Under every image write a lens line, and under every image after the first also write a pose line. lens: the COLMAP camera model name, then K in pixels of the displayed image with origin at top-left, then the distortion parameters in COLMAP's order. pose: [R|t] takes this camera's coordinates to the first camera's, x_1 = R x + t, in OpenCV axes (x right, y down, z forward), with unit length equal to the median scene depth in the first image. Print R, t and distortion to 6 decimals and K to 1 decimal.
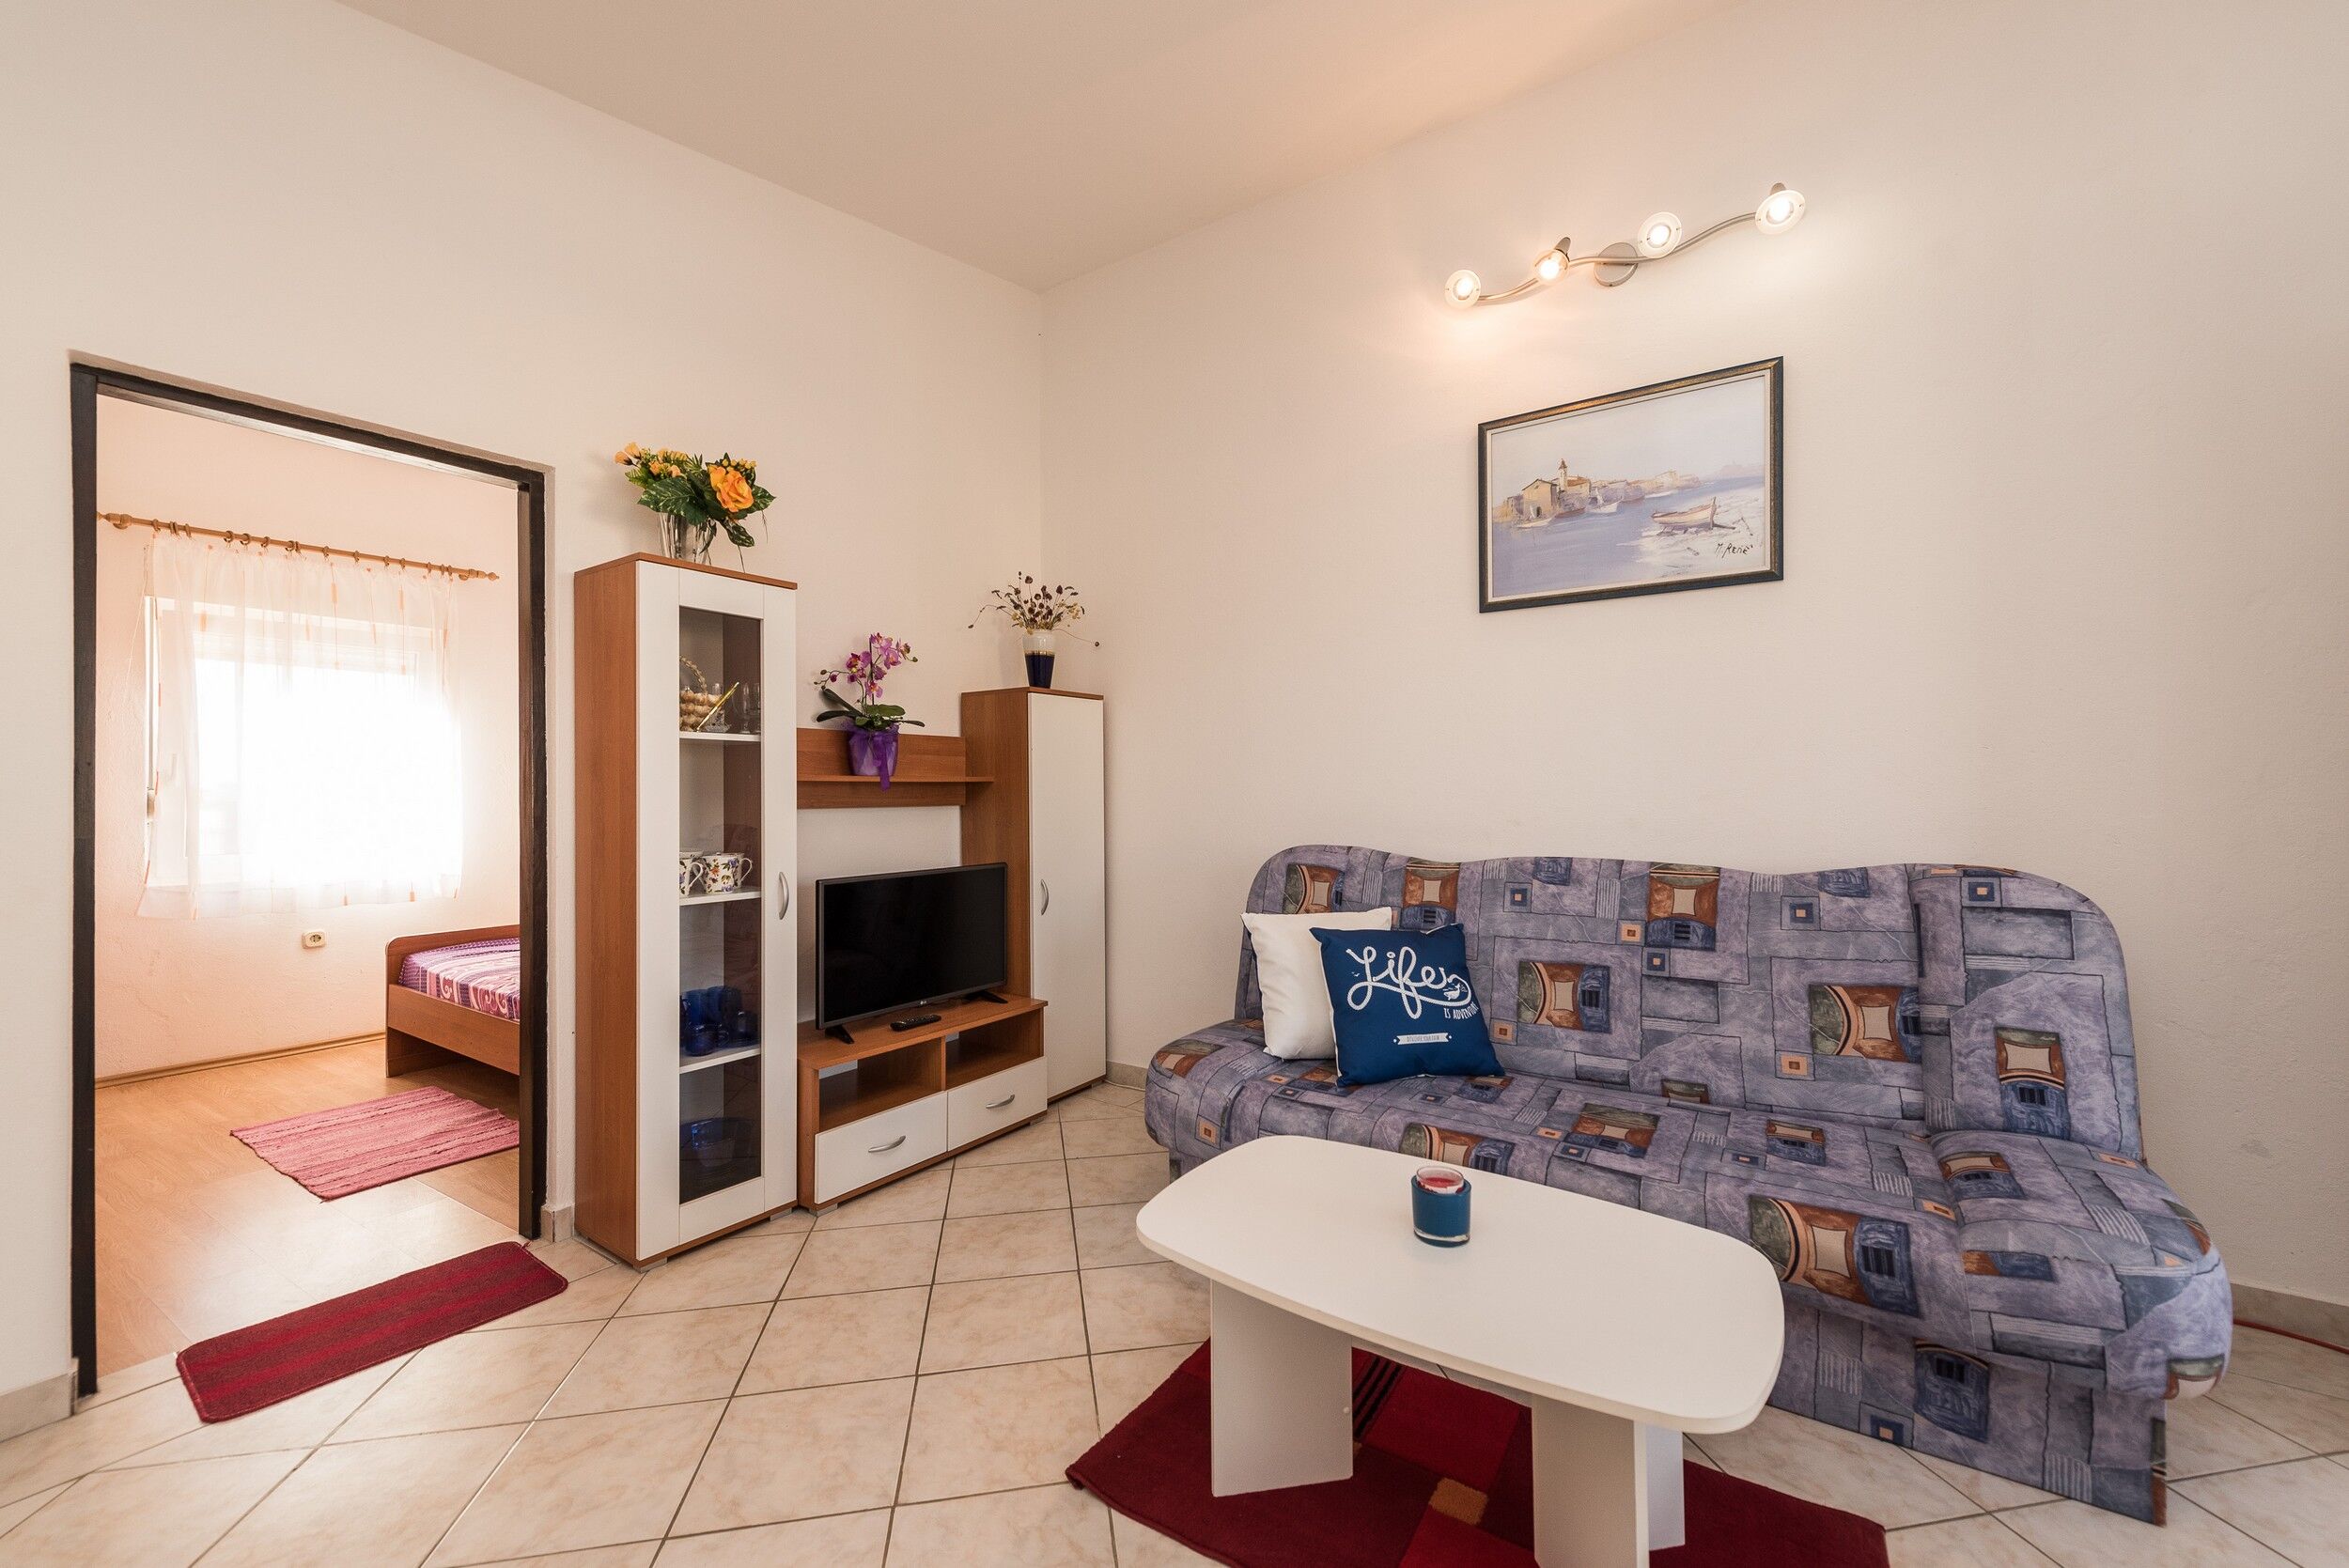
lens RADIAL K [[926.3, 0, 1189.2], [0, 926.3, 793.0], [0, 0, 1]] dist [0.017345, -0.005982]
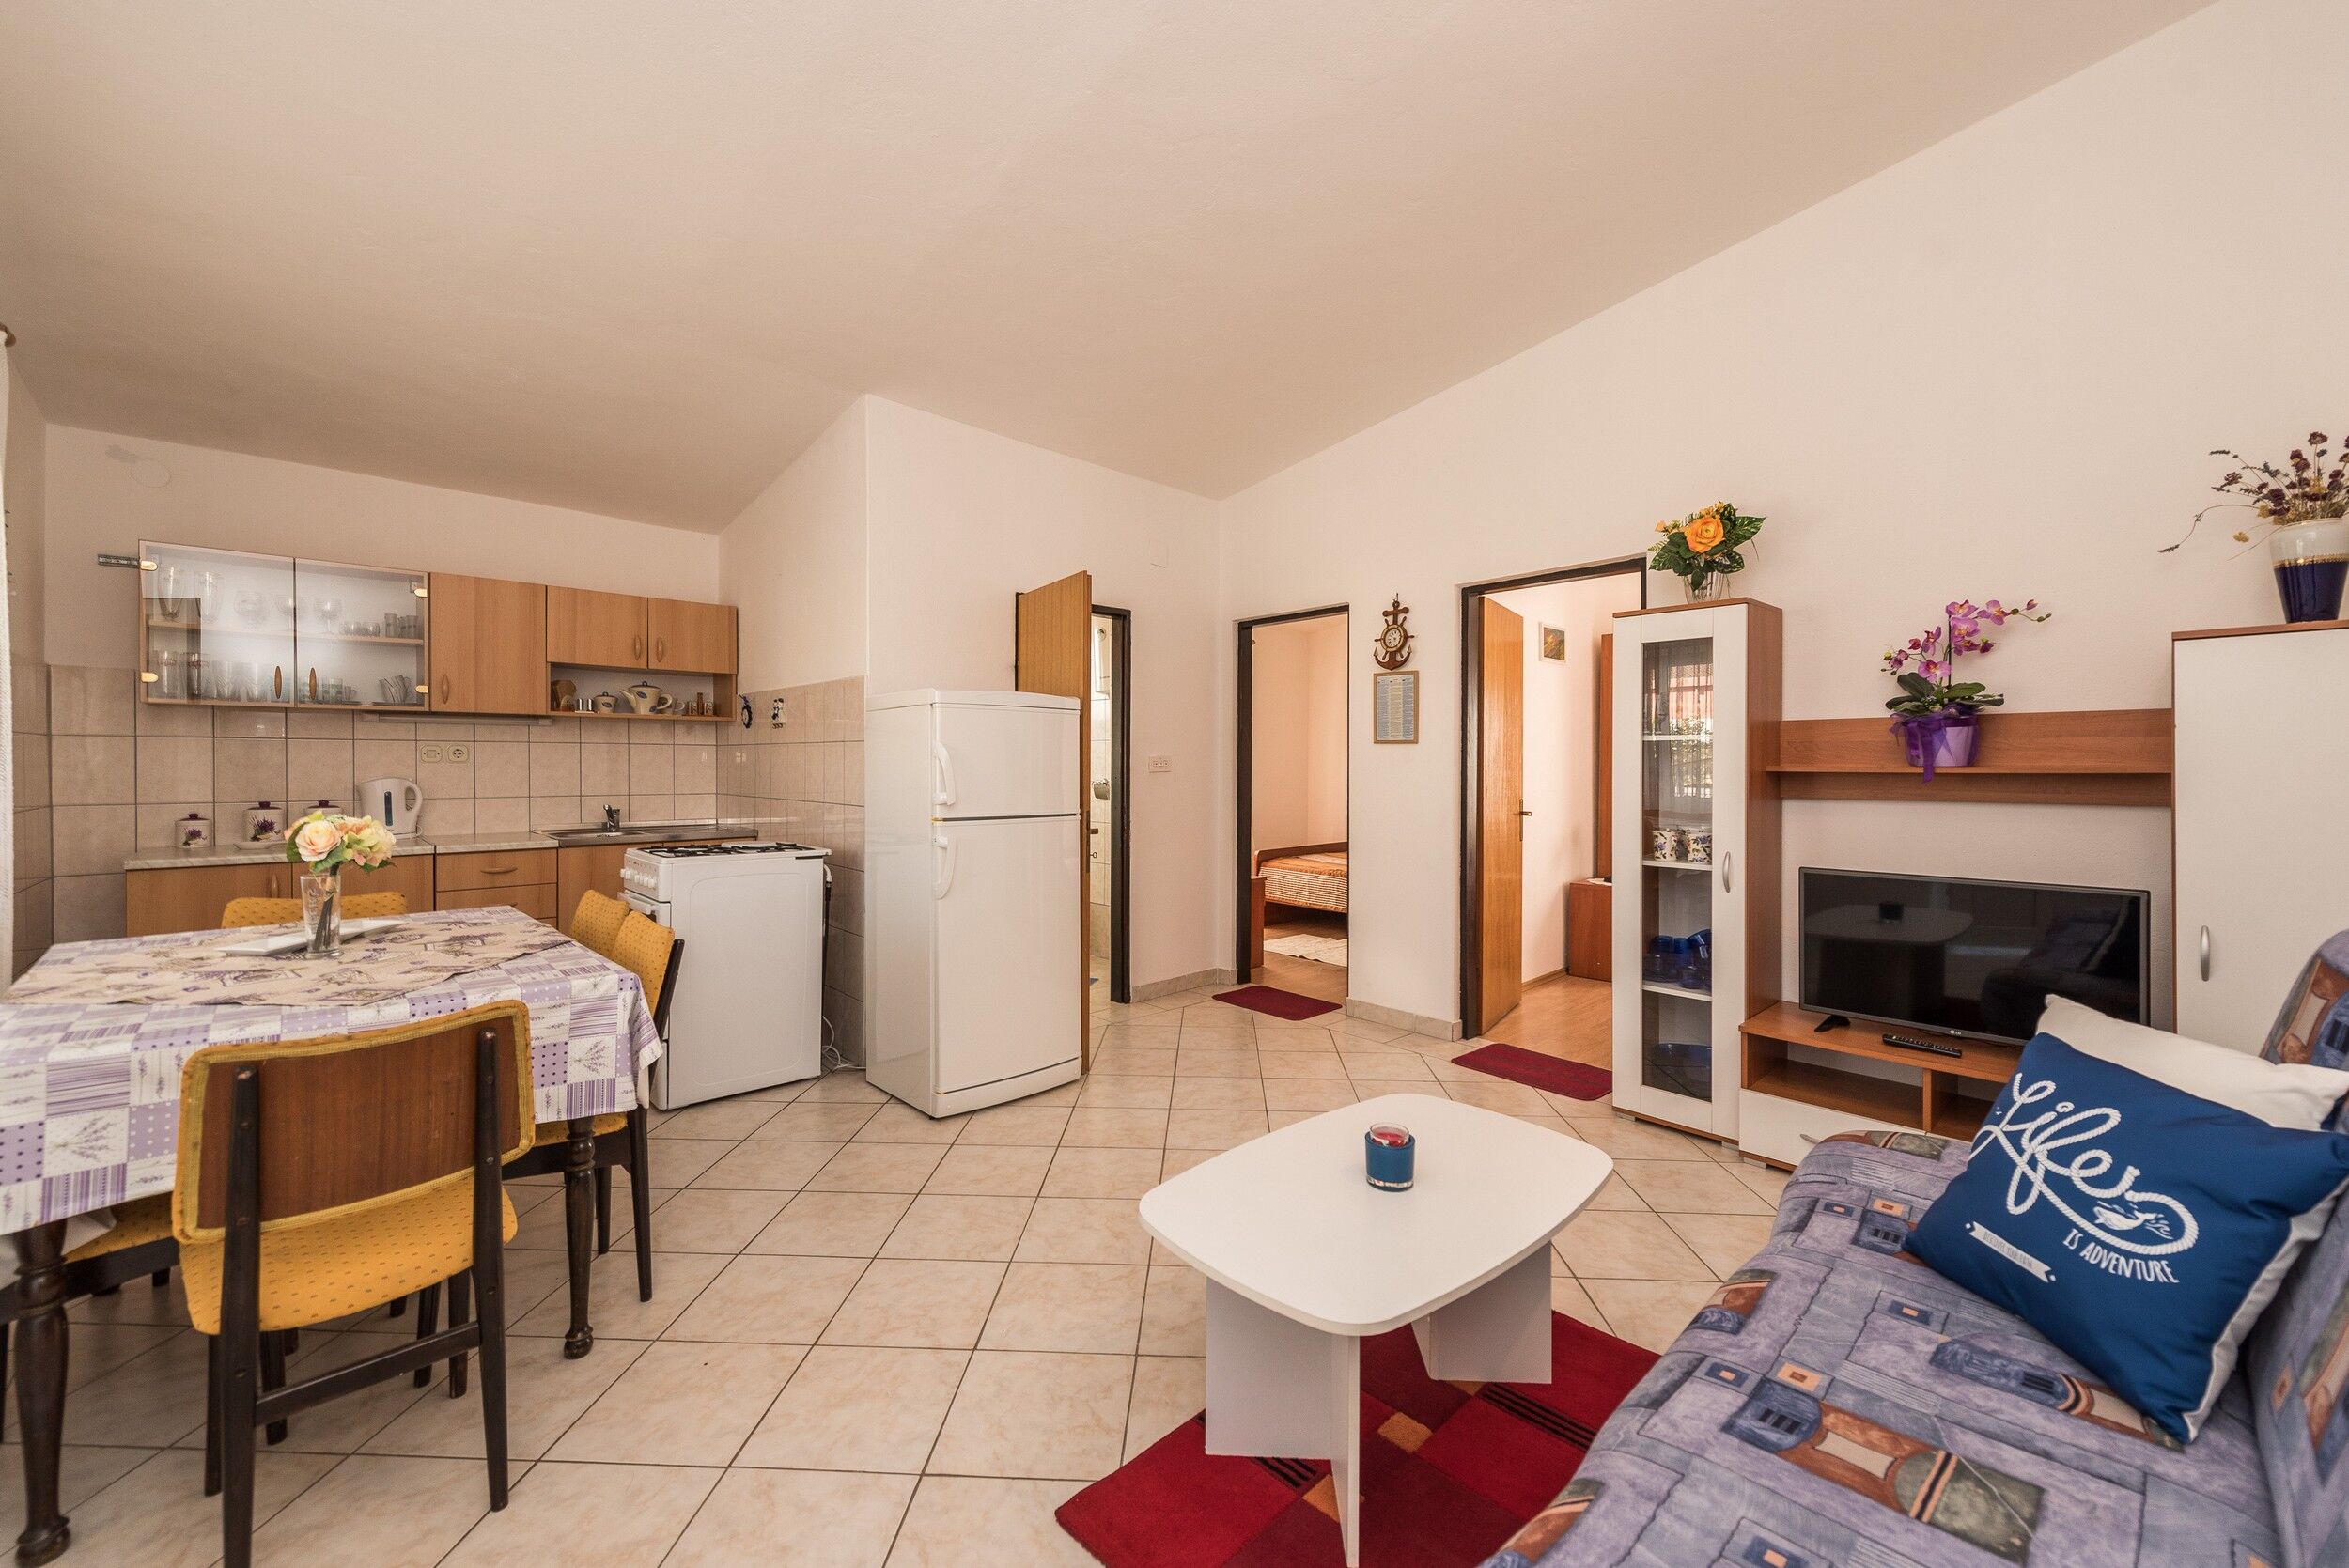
lens RADIAL K [[920.2, 0, 1174.6], [0, 920.2, 769.7], [0, 0, 1]] dist [-0.002669, -0.000515]
pose [[-0.216015, 0.014045, -0.976289, 0.876906], [0.006021, 0.999897, 0.013052, -0.038315], [0.976371, -0.003059, -0.216077, 0.605485]]
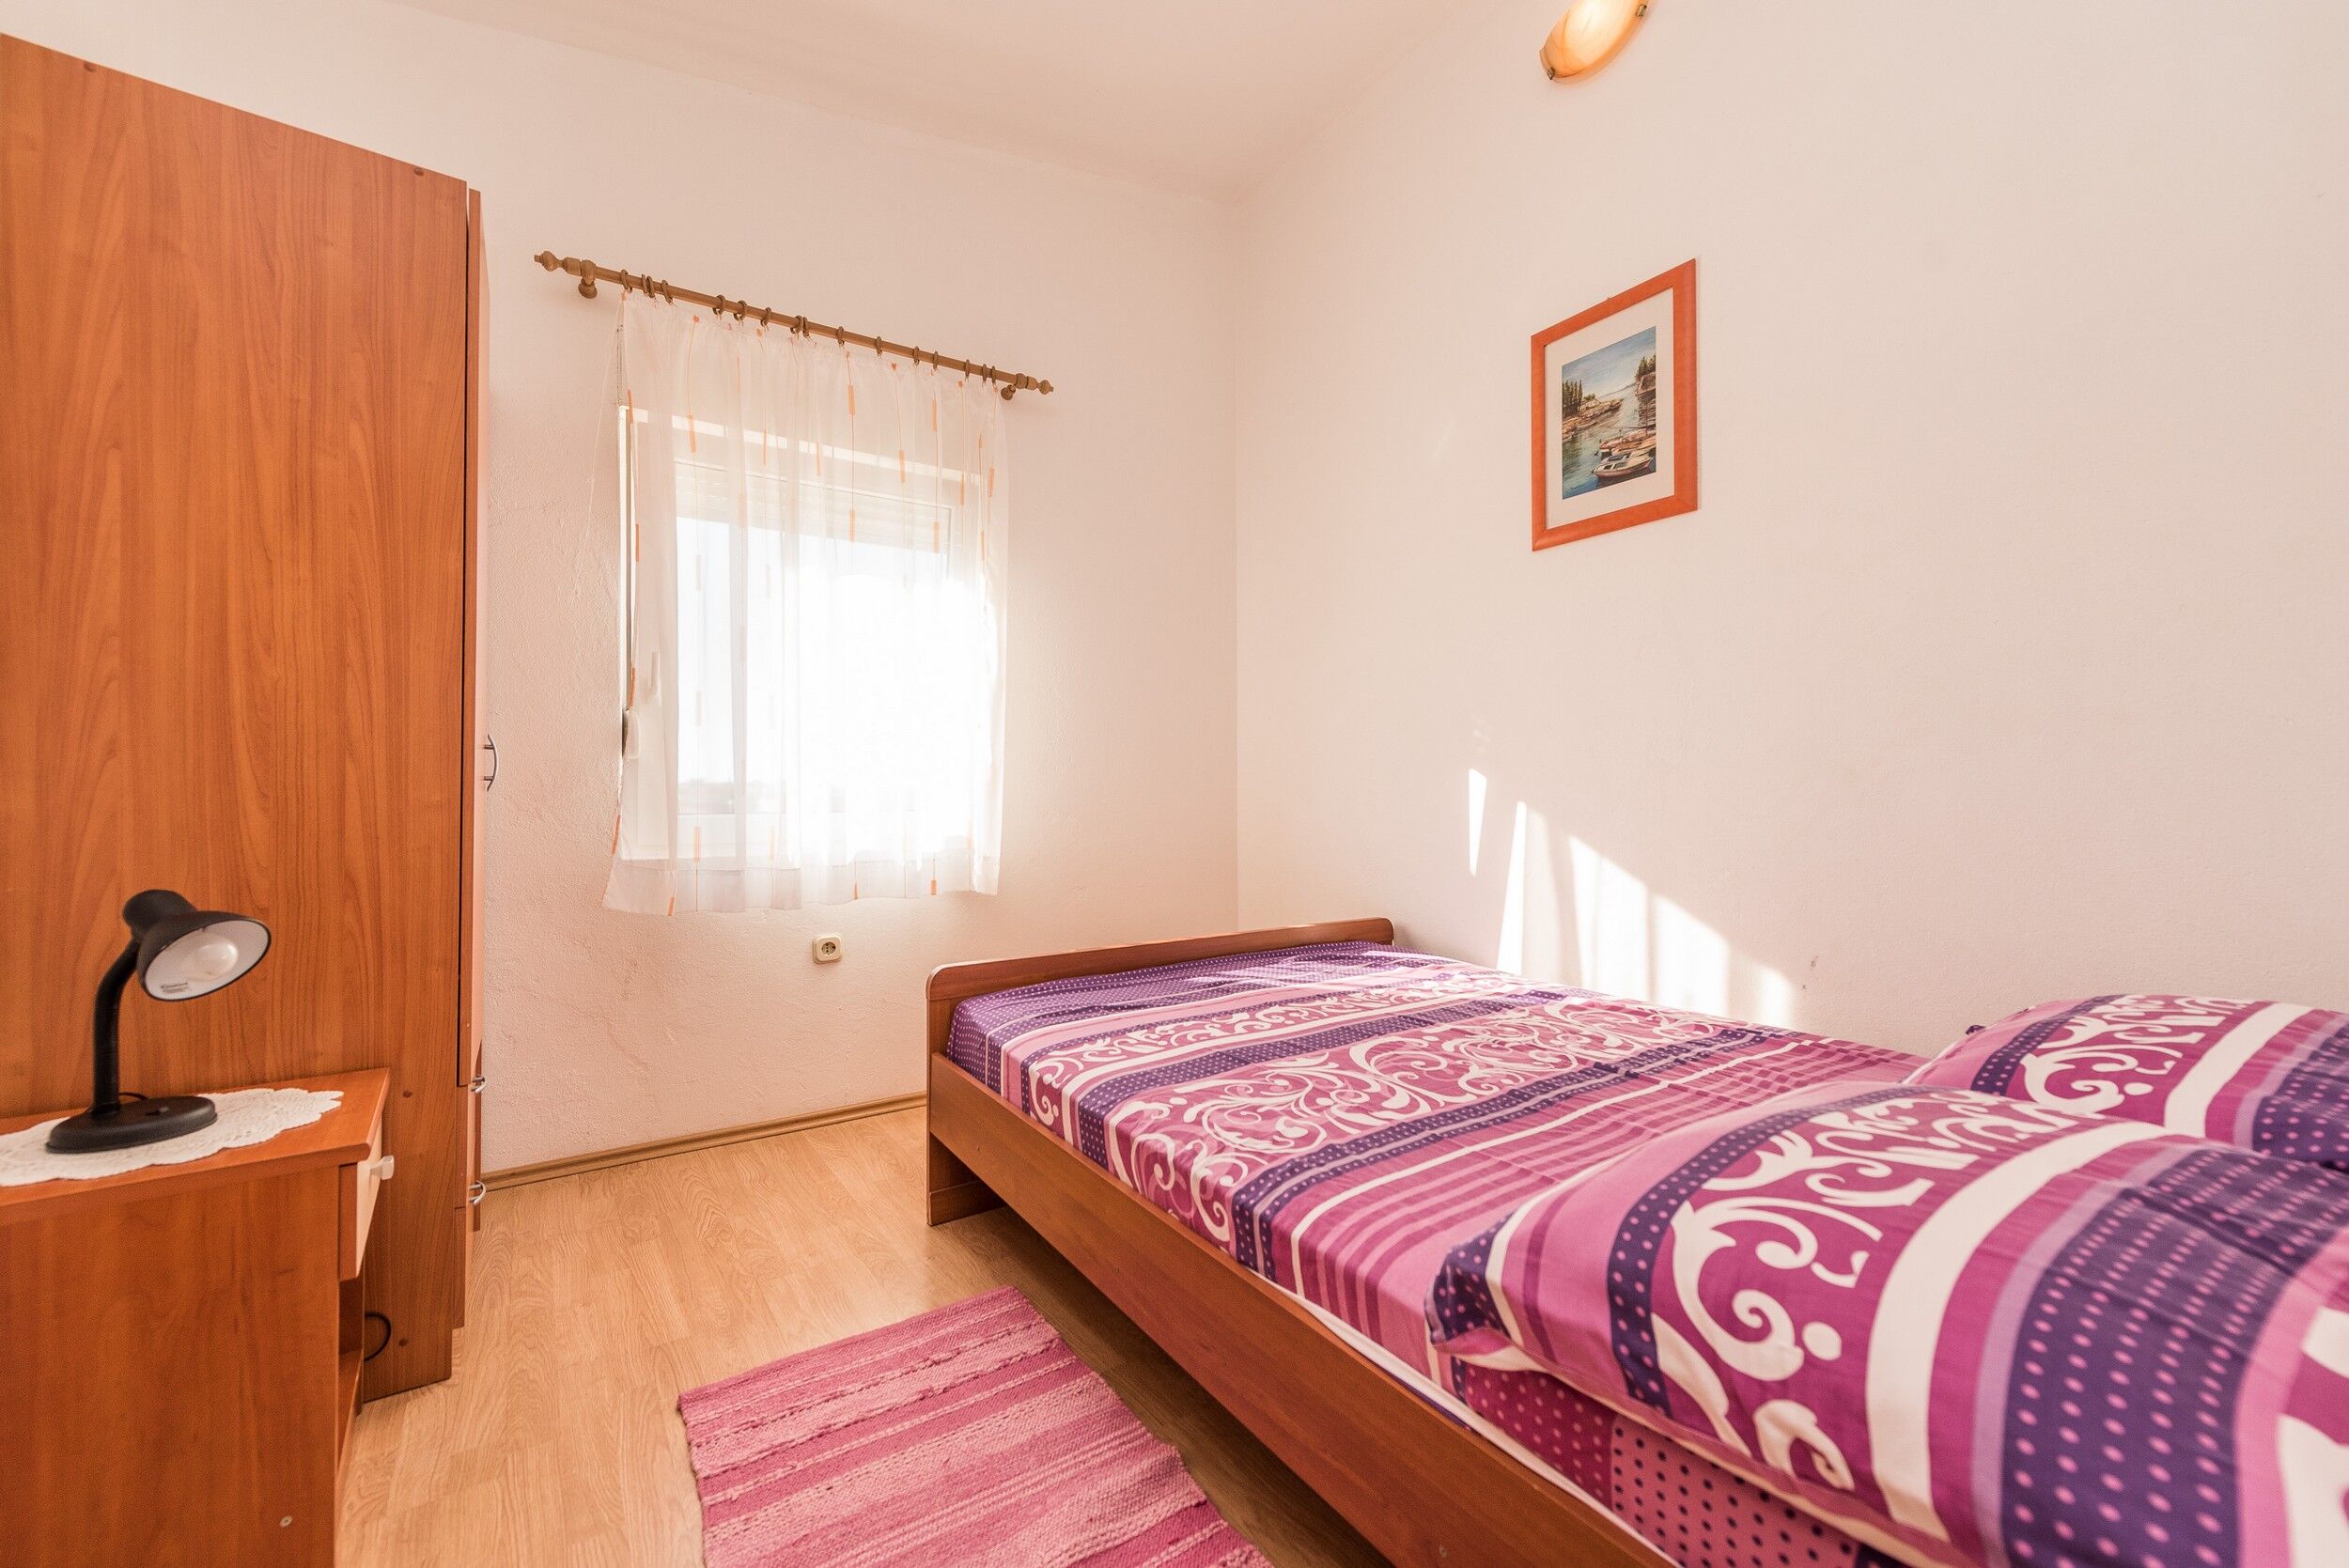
lens RADIAL K [[978.2, 0, 1230.6], [0, 978.2, 791.2], [0, 0, 1]] dist [0.017612, -0.007547]
pose [[0.930557, 0.002478, -0.366140, -0.816539], [-0.000951, 0.999990, 0.004349, 0.085906], [0.366147, -0.003698, 0.930550, 0.899614]]
